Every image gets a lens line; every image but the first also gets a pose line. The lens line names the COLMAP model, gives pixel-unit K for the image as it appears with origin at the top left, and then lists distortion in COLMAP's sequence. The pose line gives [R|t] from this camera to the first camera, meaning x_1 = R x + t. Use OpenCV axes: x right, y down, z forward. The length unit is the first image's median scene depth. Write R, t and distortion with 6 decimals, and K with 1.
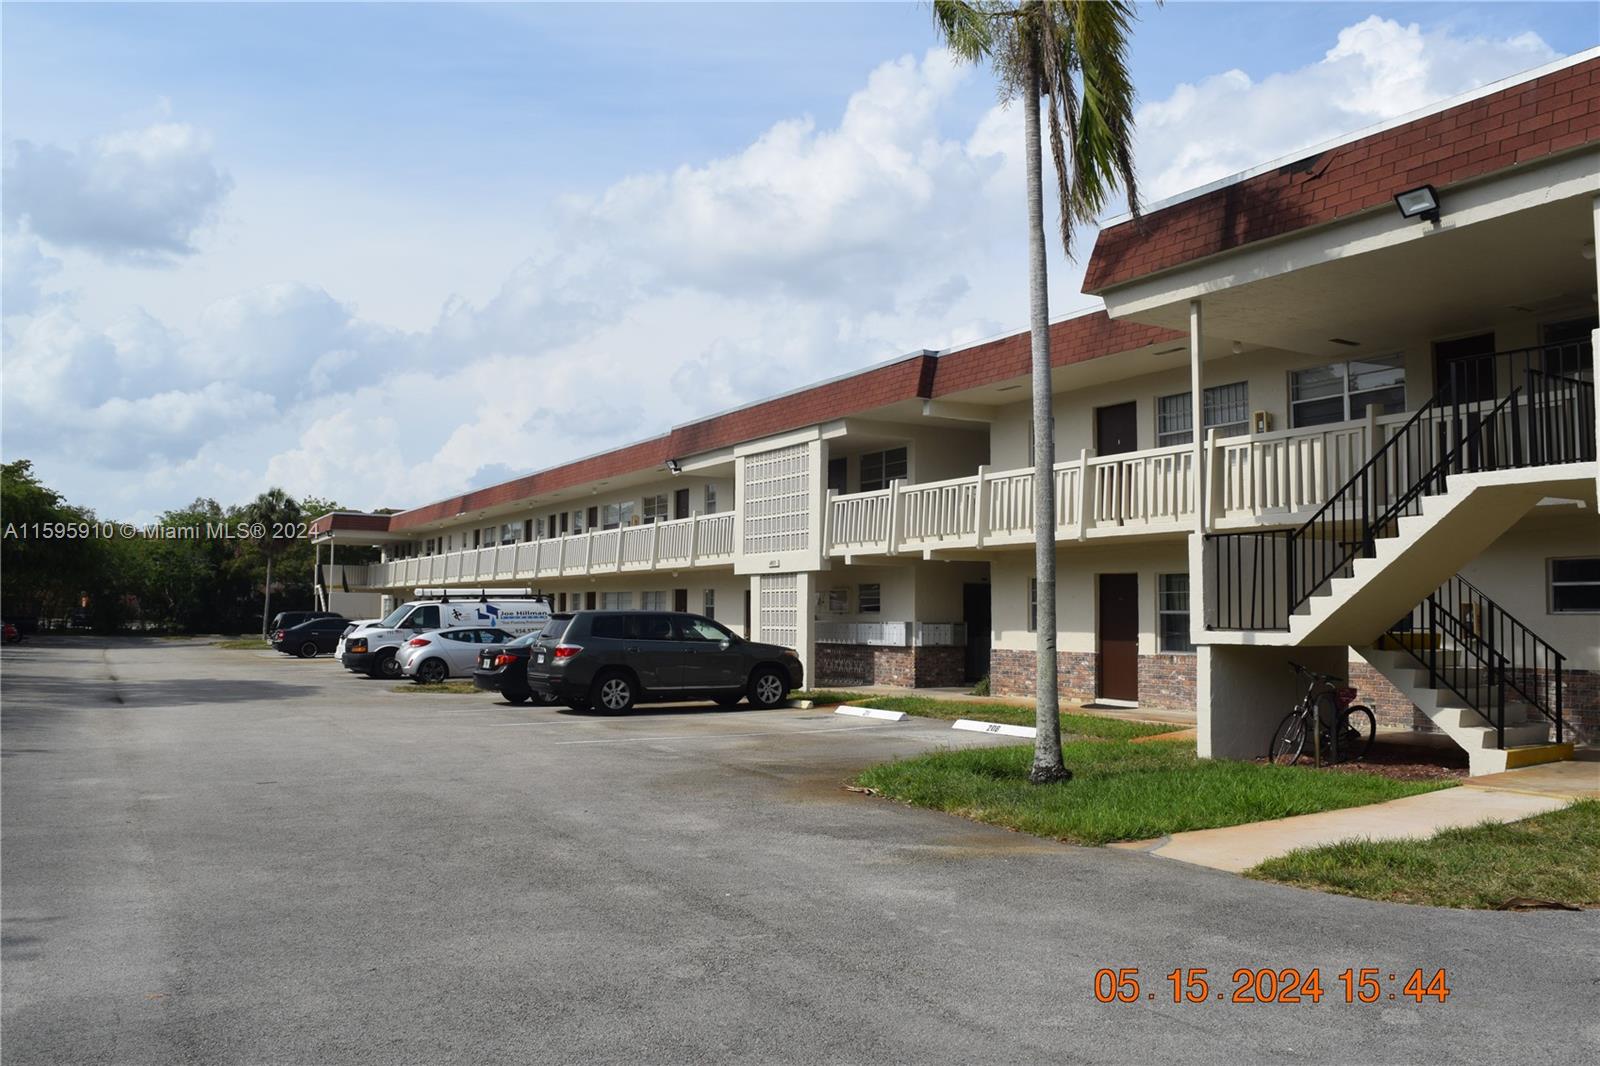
lens RADIAL K [[1254.3, 0, 804.5], [0, 1254.3, 534.7], [0, 0, 1]] dist [-0.096613, 0.022986]
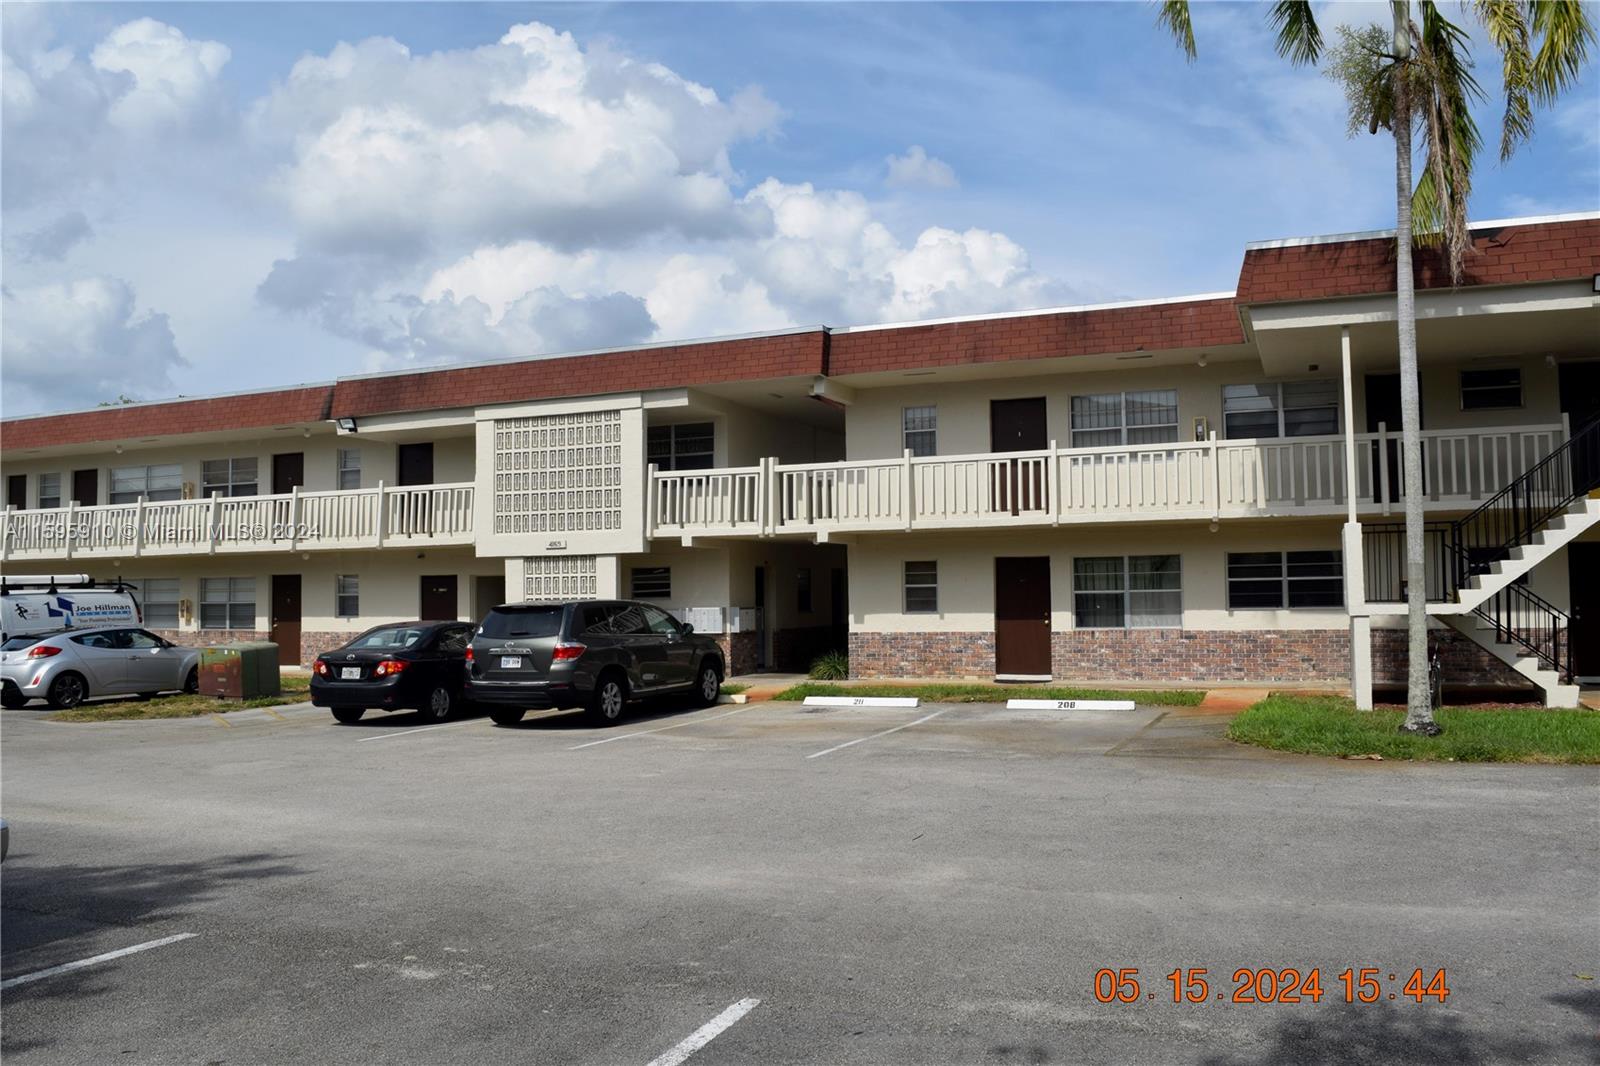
lens RADIAL K [[1254.3, 0, 804.5], [0, 1254.3, 534.7], [0, 0, 1]] dist [-0.096613, 0.022986]
pose [[0.794306, 0.013154, 0.607375, -0.446116], [-0.020562, 0.999775, 0.005238, 0.008248], [-0.607170, -0.016649, 0.794398, 0.209781]]
